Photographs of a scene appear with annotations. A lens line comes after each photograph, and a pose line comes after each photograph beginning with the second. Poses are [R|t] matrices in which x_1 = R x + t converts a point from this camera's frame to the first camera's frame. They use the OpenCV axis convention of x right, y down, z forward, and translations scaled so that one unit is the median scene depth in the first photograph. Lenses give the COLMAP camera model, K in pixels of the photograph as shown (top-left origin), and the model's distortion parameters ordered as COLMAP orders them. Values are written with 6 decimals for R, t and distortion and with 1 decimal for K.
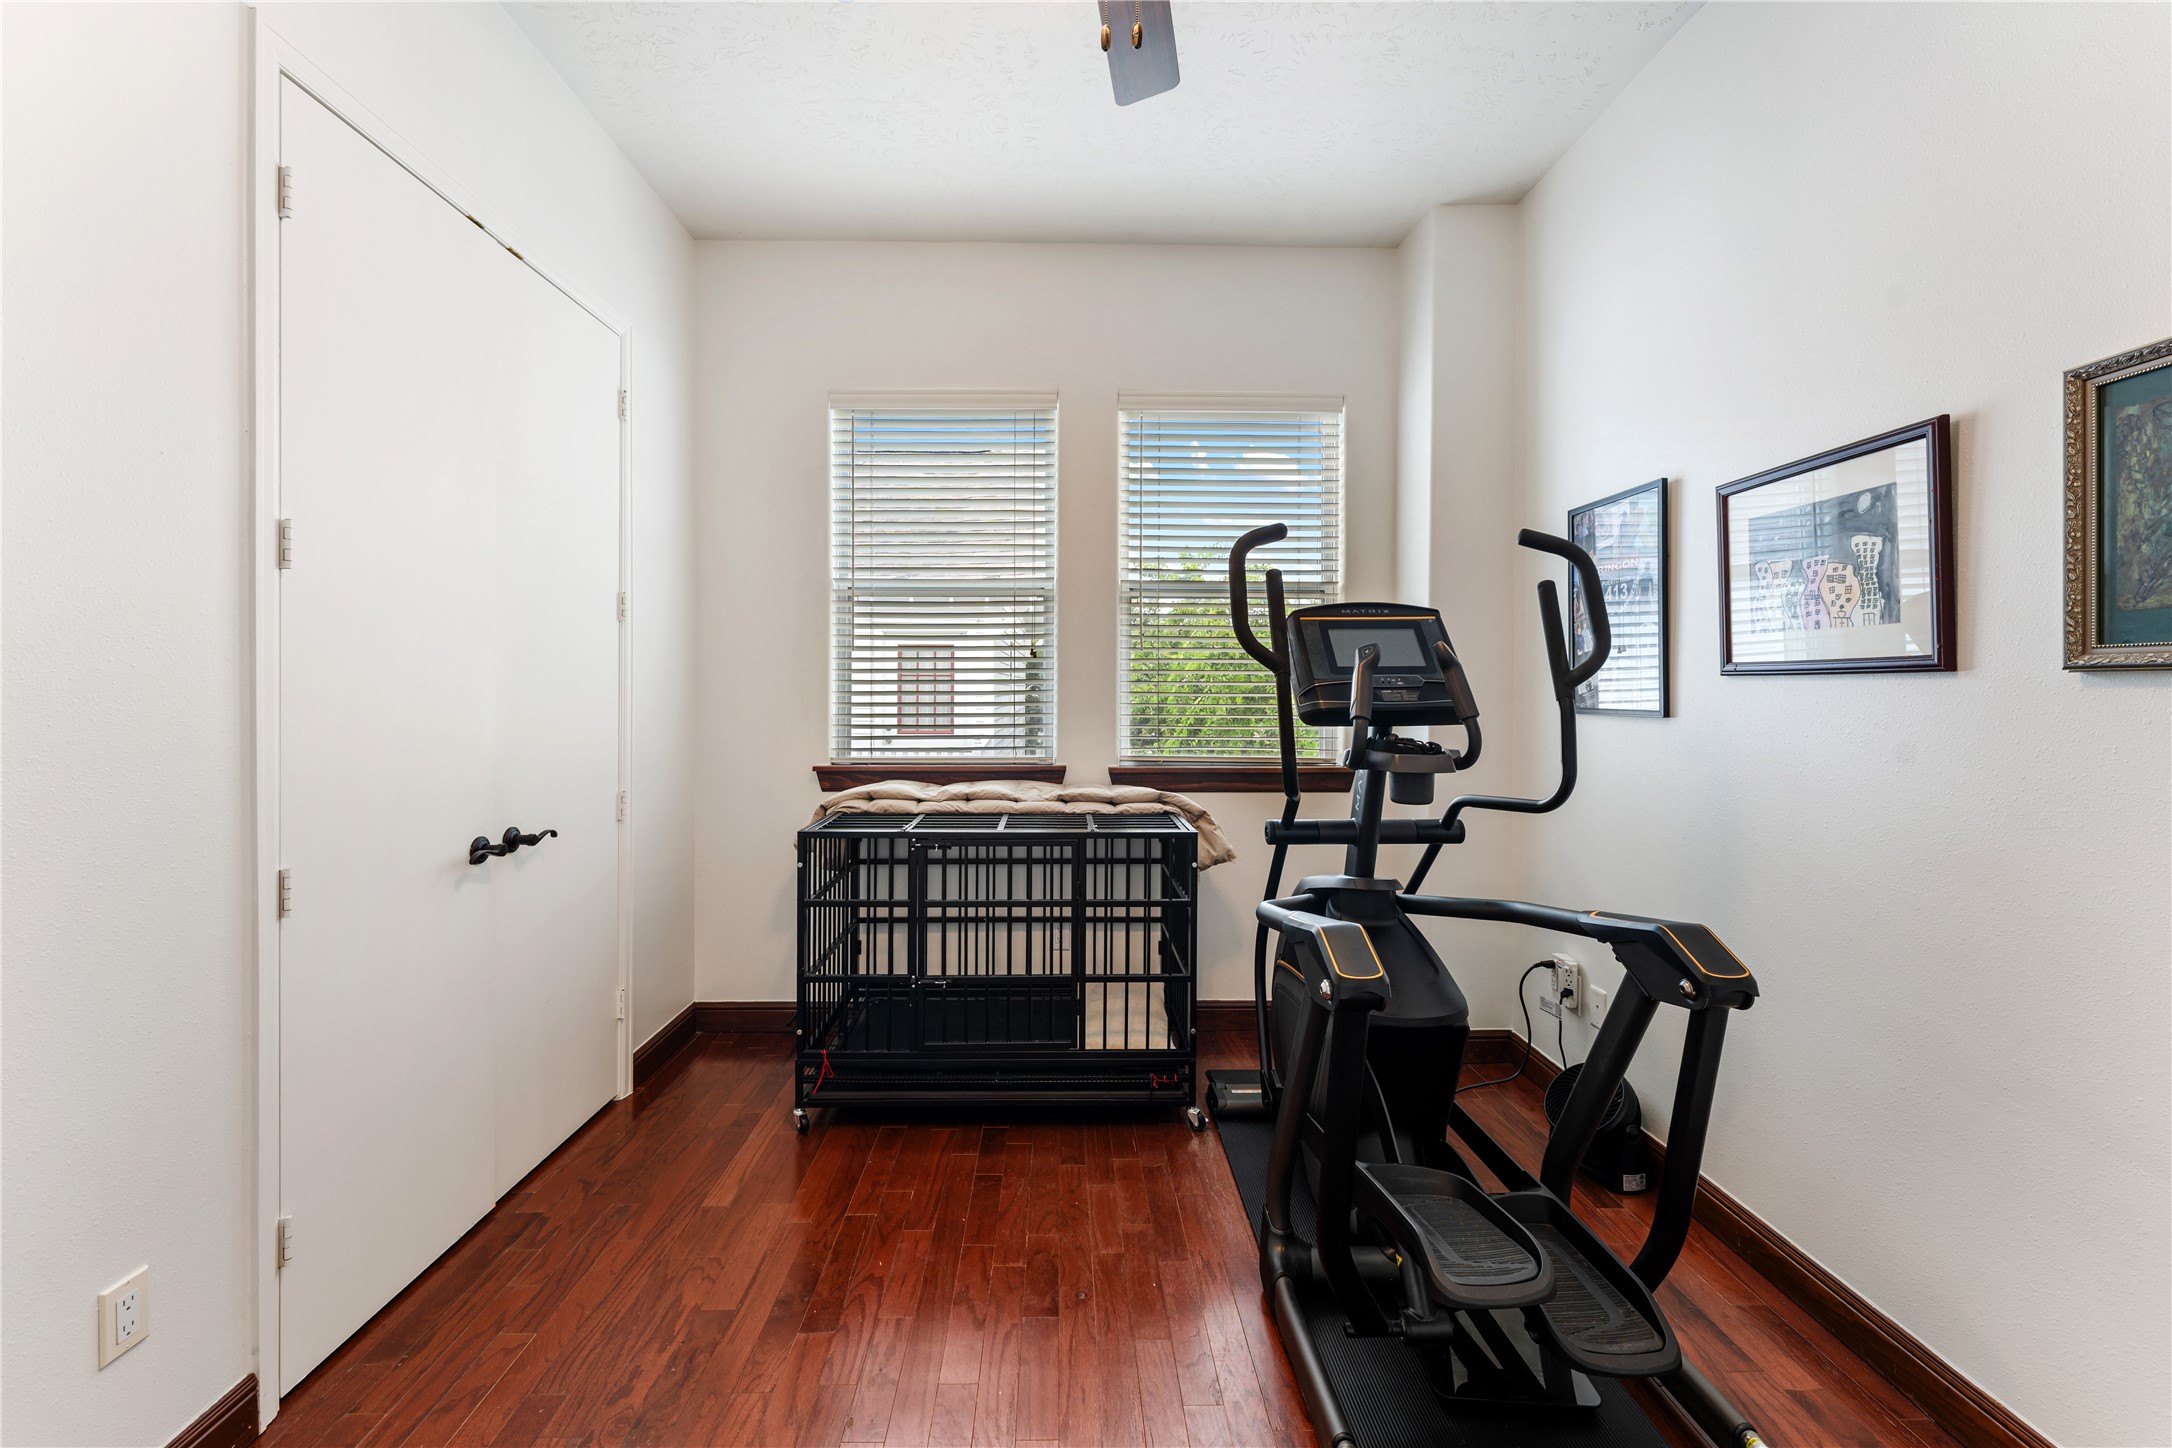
lens RADIAL K [[883.2, 0, 1073.9], [0, 883.2, 694.9], [0, 0, 1]] dist [0.001616, -0.001289]
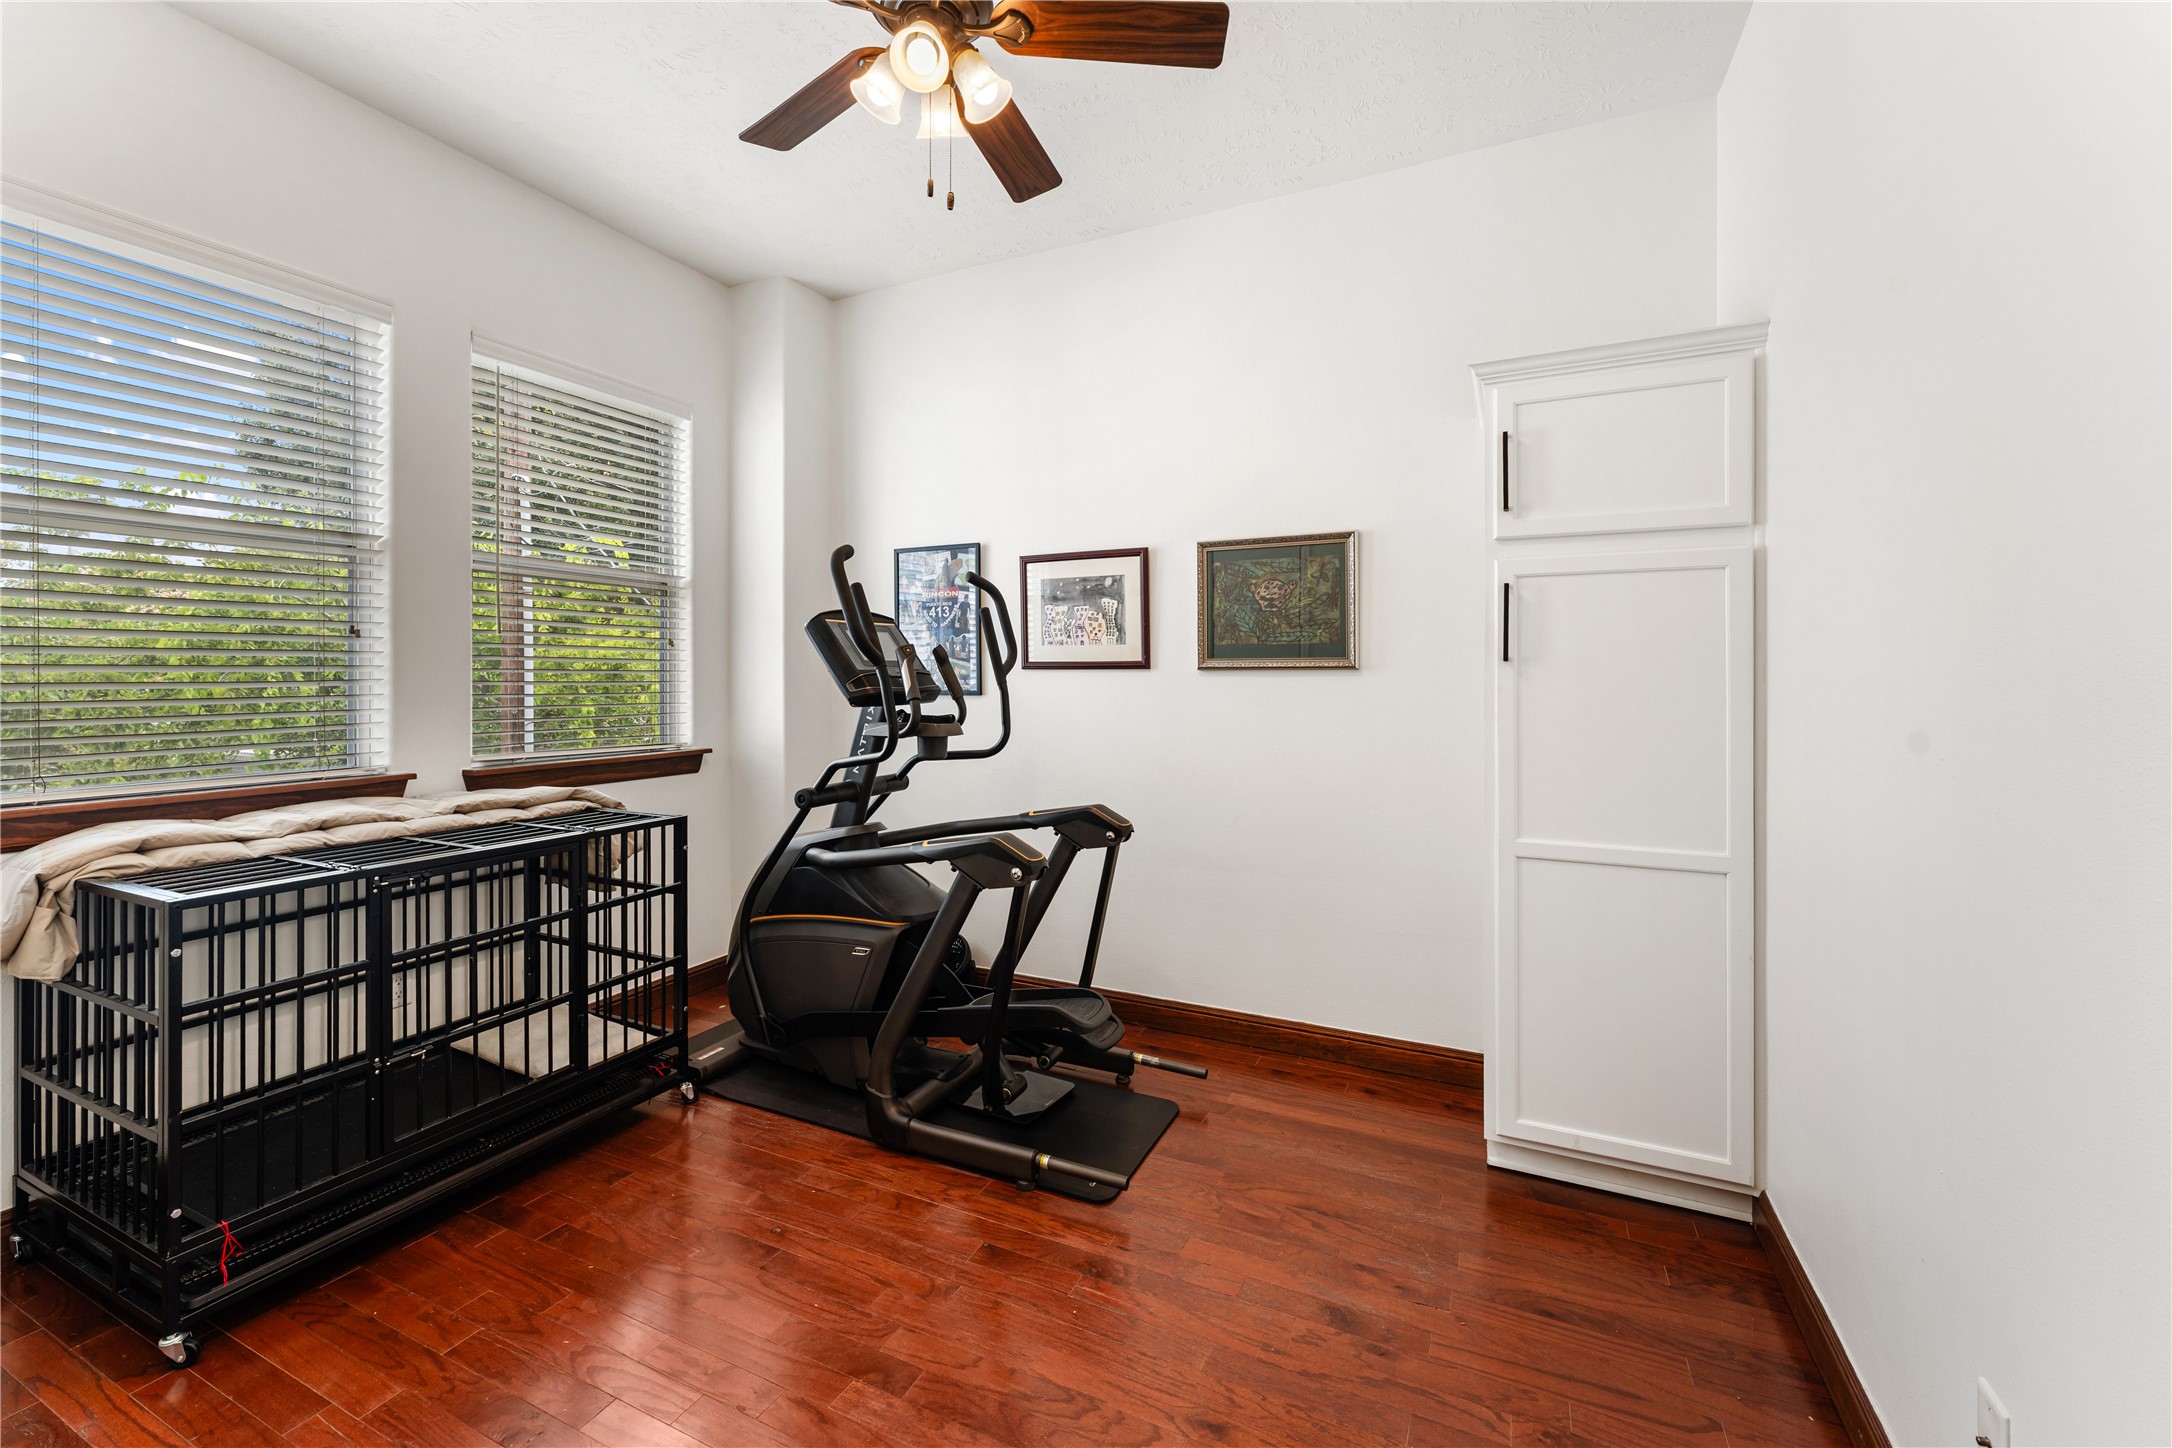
lens RADIAL K [[883.2, 0, 1105.9], [0, 883.2, 671.4], [0, 0, 1]] dist [0.001616, -0.001289]
pose [[0.433318, 0.004728, 0.901229, -0.635631], [0.008347, 0.999922, -0.009259, -0.000571], [-0.901202, 0.011535, 0.433245, 0.112912]]
